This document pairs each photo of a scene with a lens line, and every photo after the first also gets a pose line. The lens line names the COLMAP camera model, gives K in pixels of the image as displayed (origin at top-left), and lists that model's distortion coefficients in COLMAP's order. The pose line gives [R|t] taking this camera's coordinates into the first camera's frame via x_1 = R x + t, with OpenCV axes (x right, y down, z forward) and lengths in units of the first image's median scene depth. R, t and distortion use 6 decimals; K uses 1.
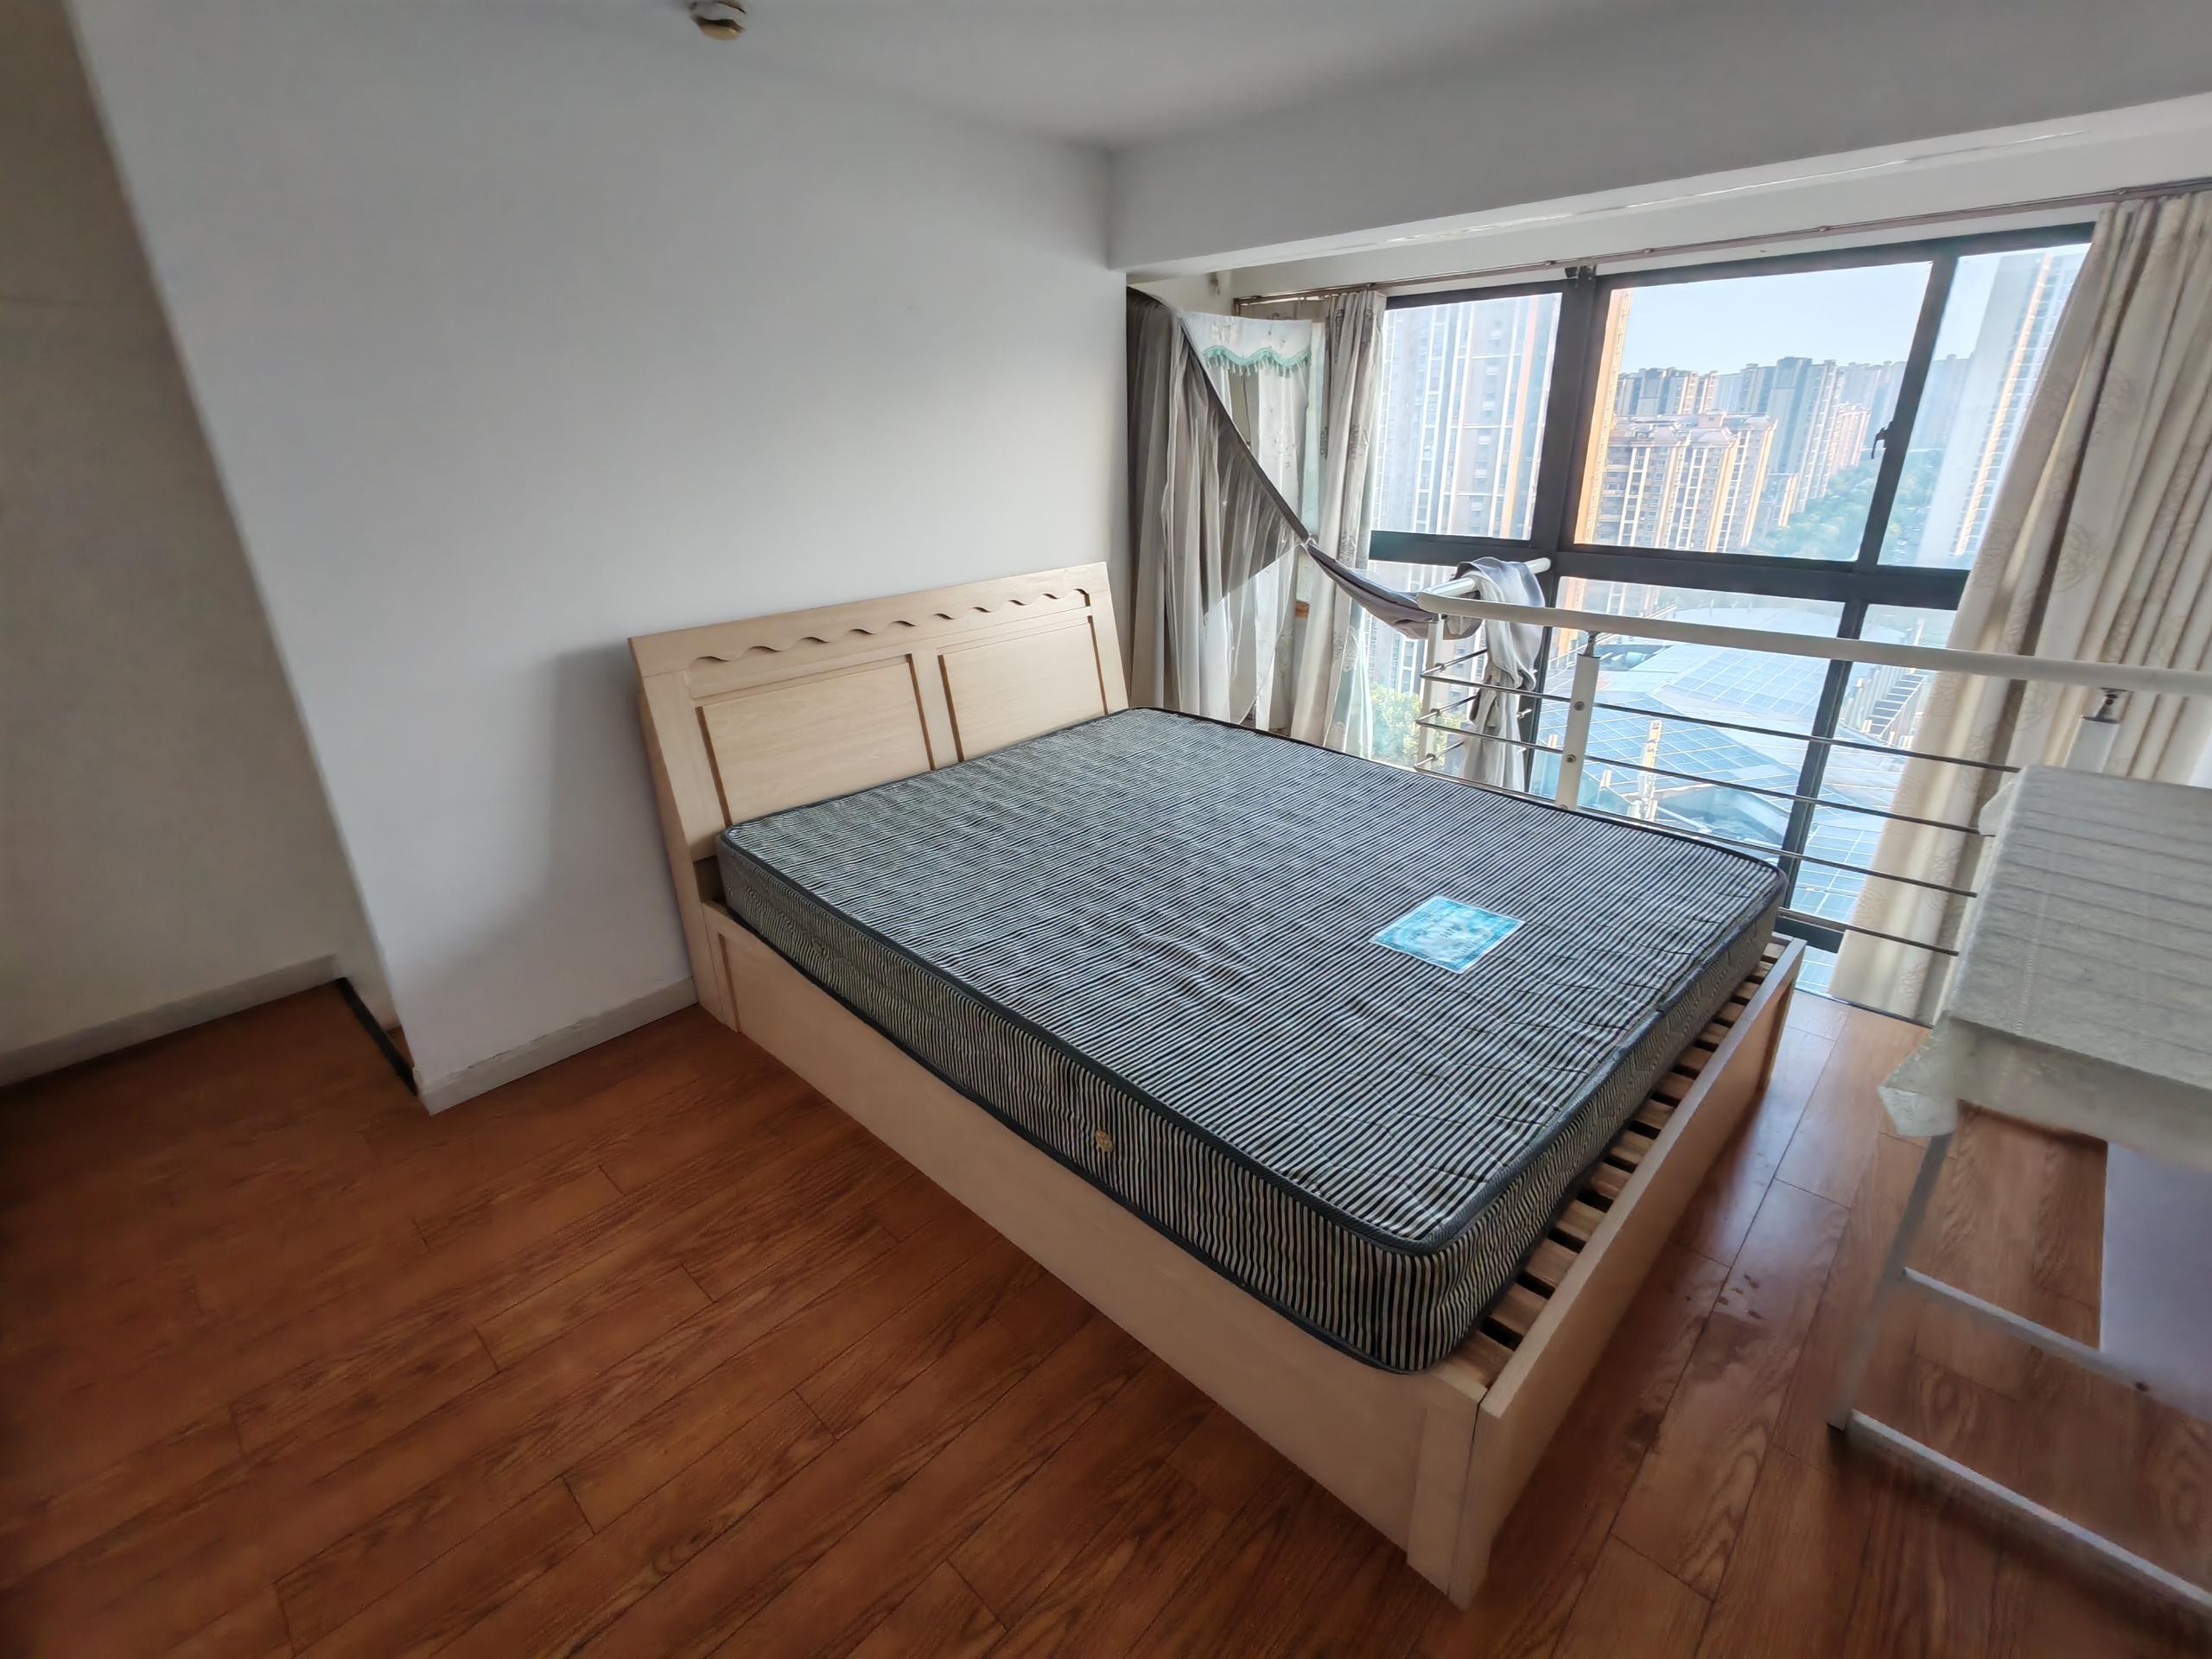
lens RADIAL K [[996.0, 0, 1103.5], [0, 996.0, 820.2], [0, 0, 1]] dist [-0.003765, 0.003261]
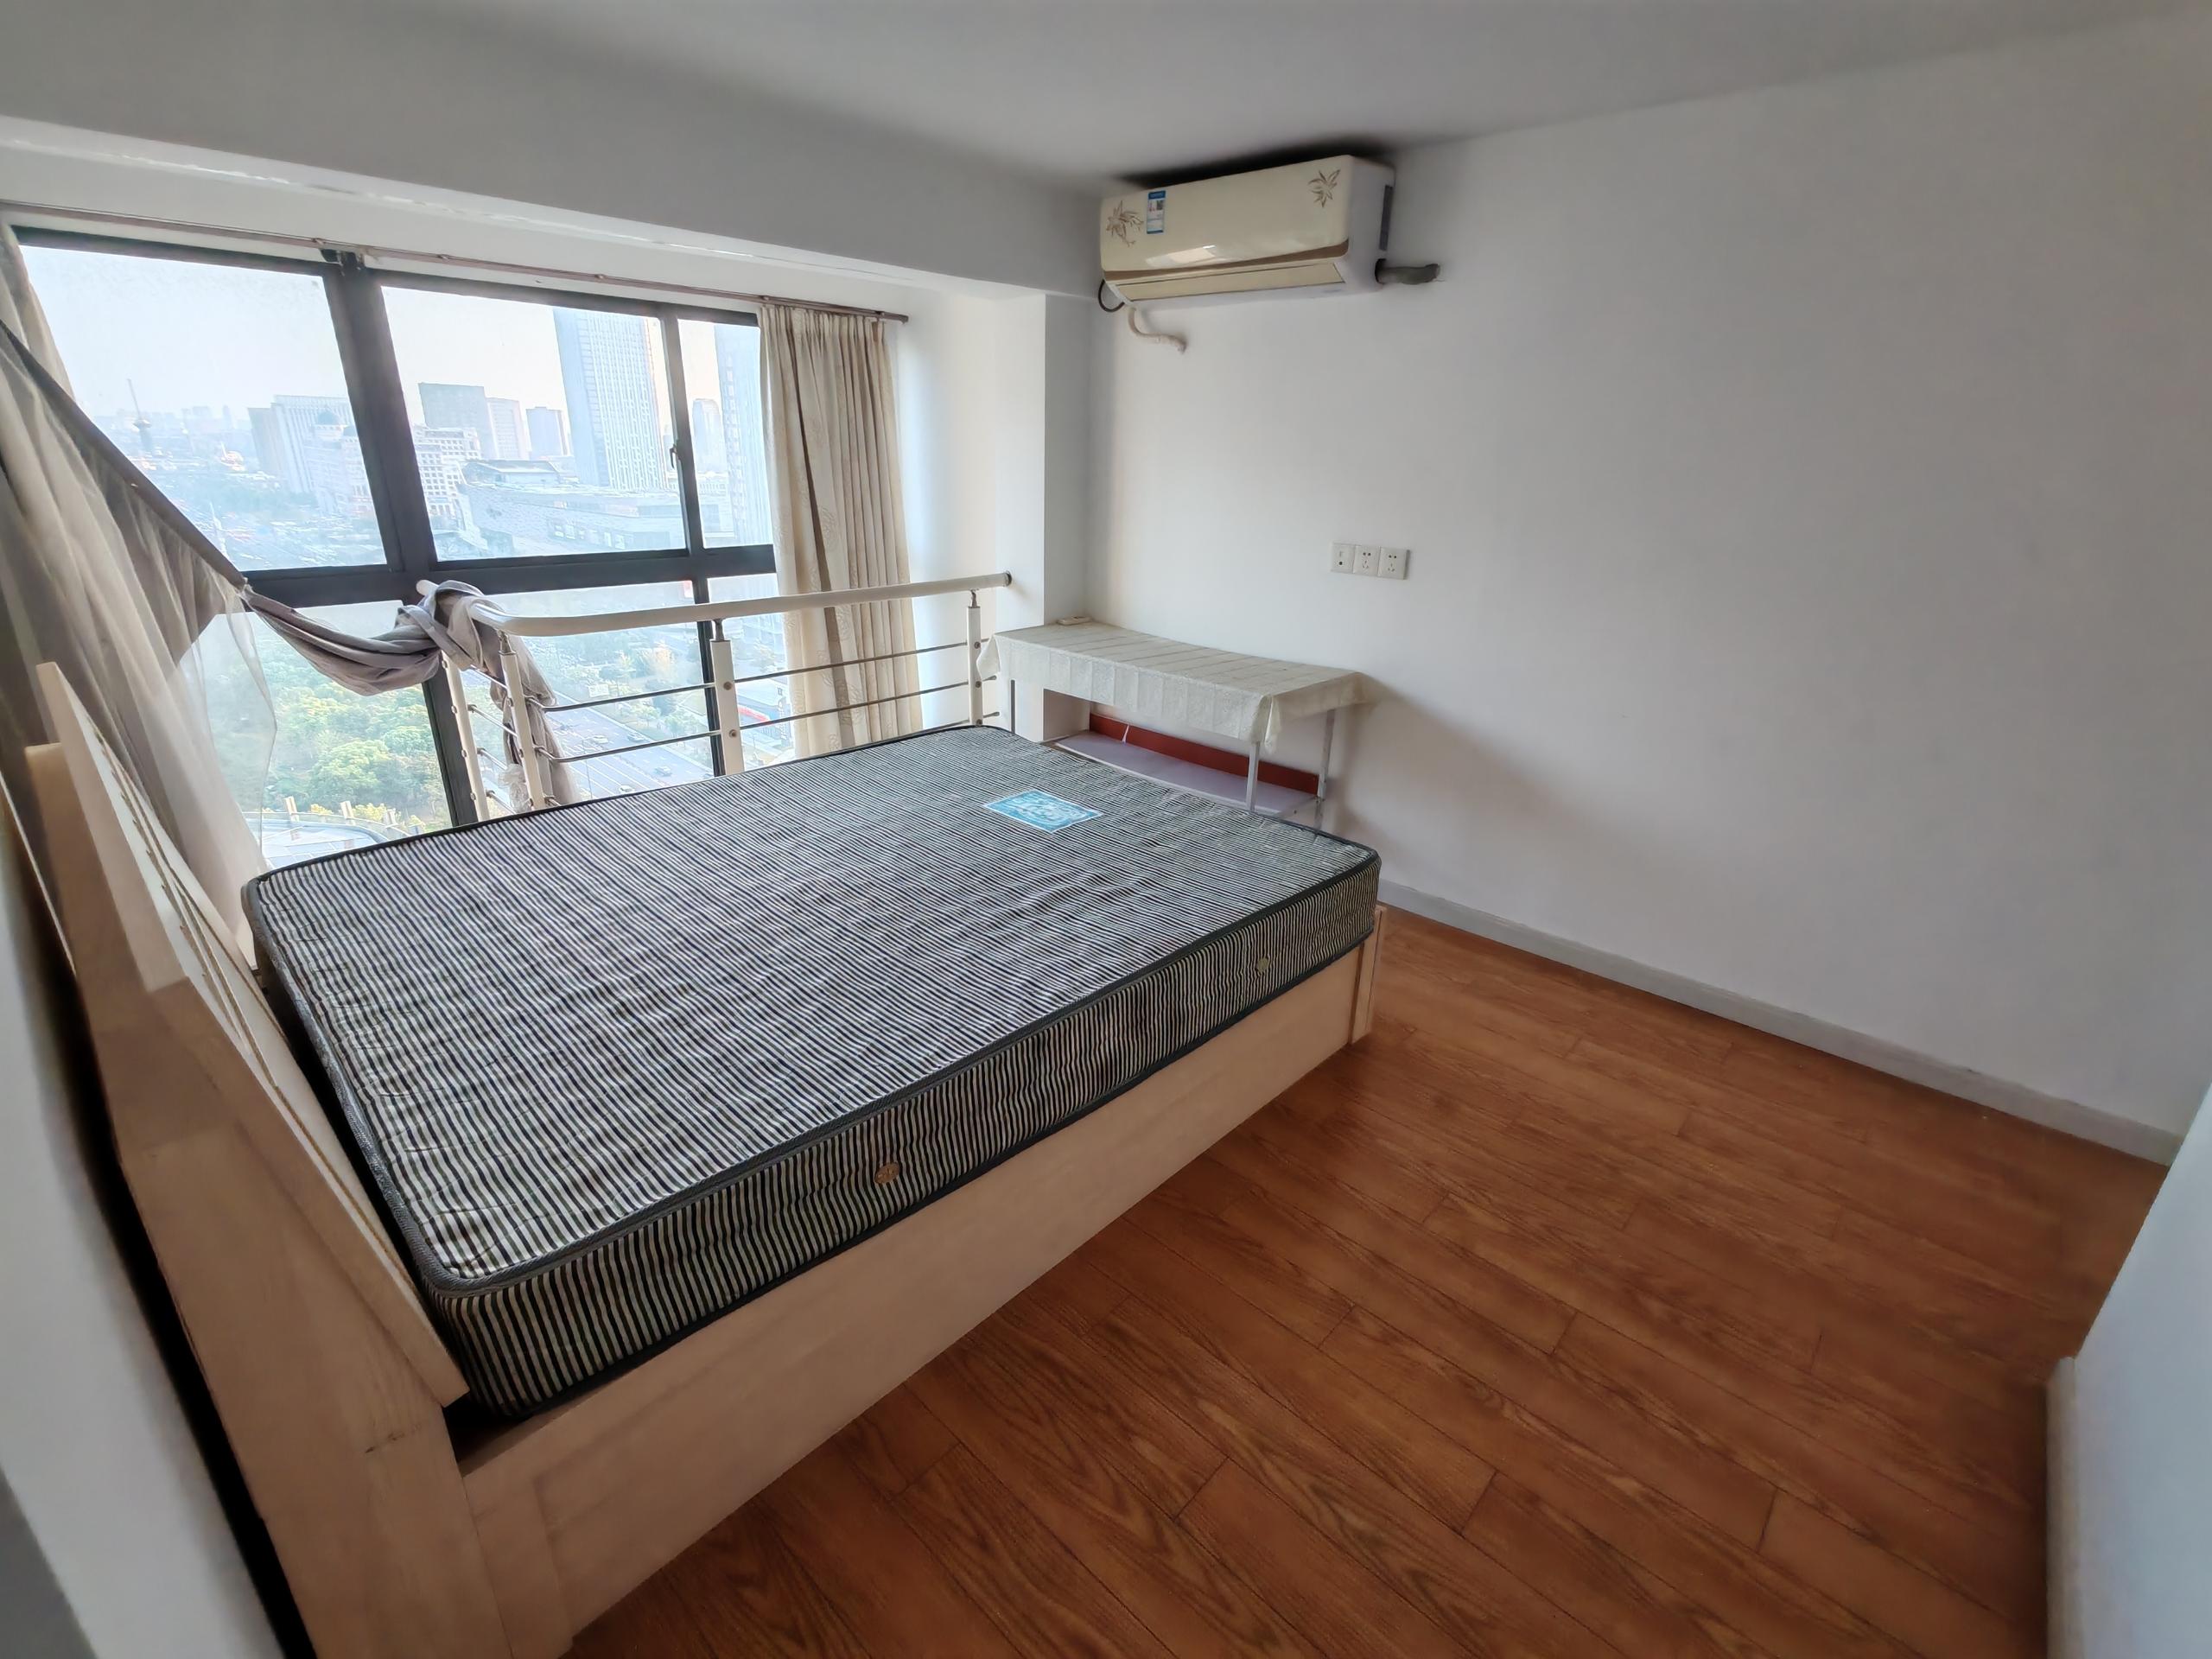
lens RADIAL K [[996.0, 0, 1103.5], [0, 996.0, 820.2], [0, 0, 1]] dist [-0.003765, 0.003261]
pose [[-0.013740, -0.331986, 0.943184, -0.715434], [0.348127, 0.882669, 0.315758, -0.209176], [-0.937347, 0.332687, 0.103445, 0.598283]]
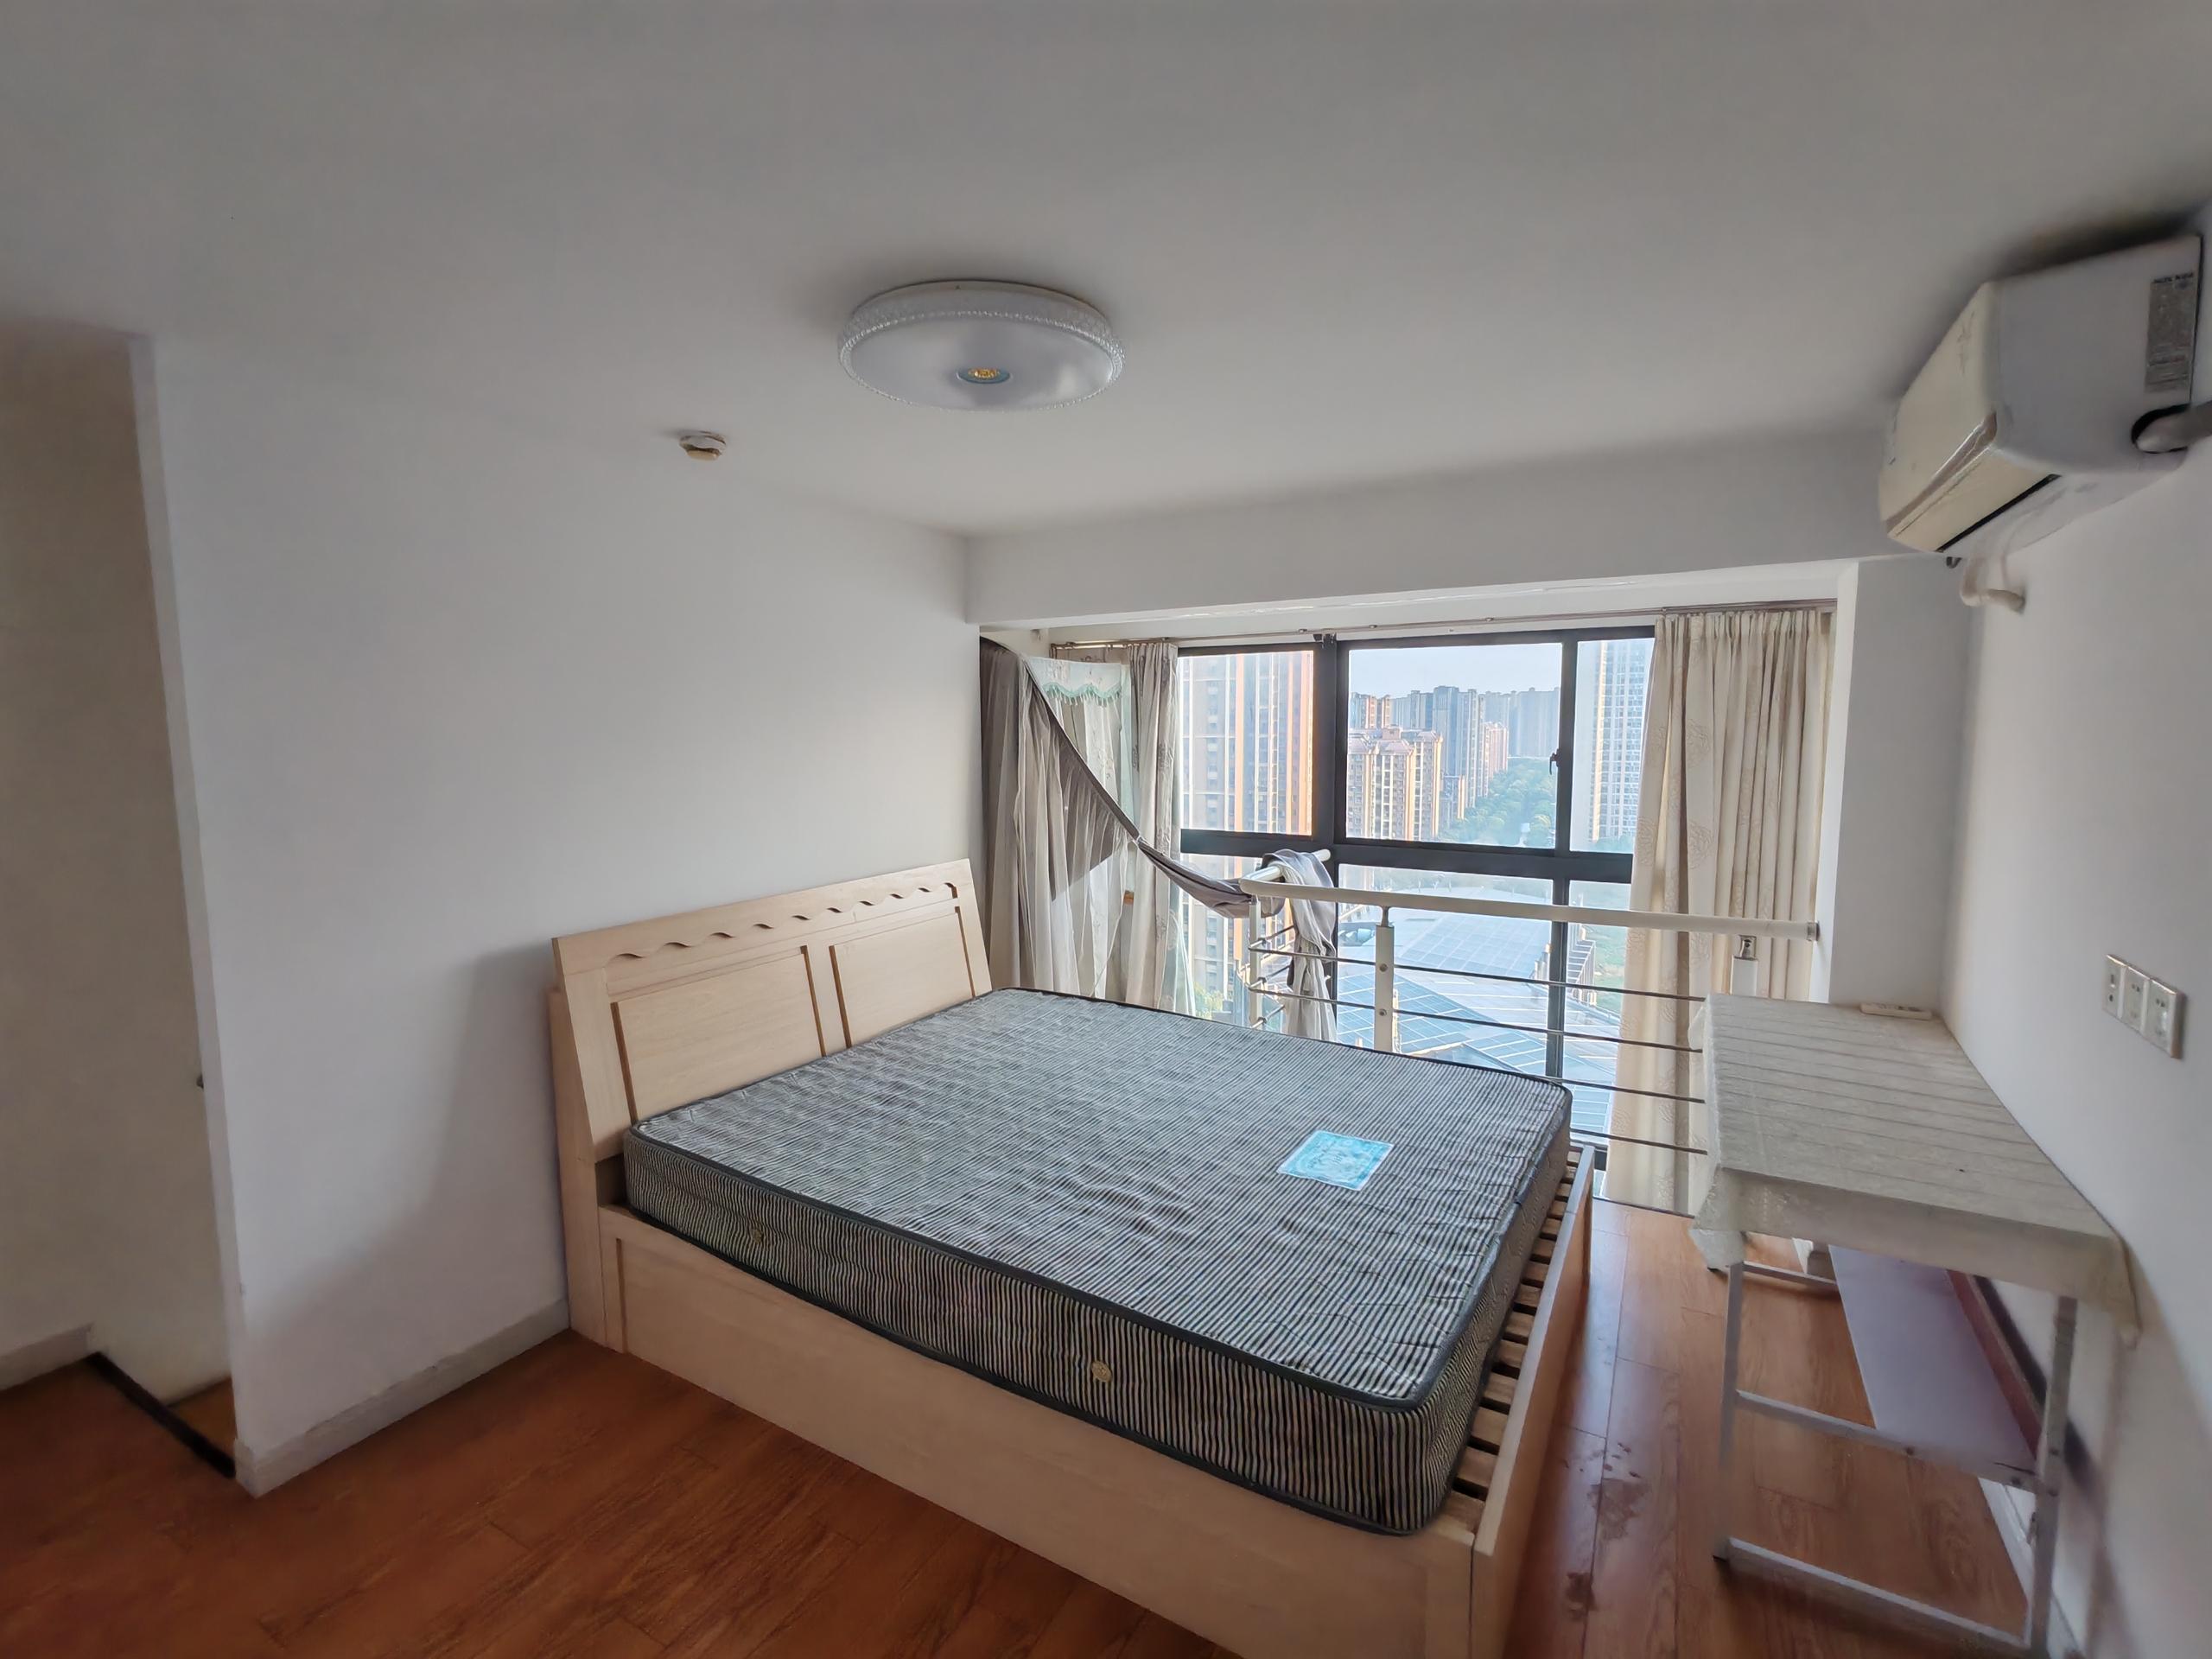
lens RADIAL K [[996.0, 0, 1103.5], [0, 996.0, 820.2], [0, 0, 1]] dist [-0.003765, 0.003261]
pose [[0.972779, -0.007710, 0.231605, -0.147319], [0.073603, 0.957973, -0.277254, 0.026514], [-0.219733, 0.286754, 0.932464, -0.117041]]
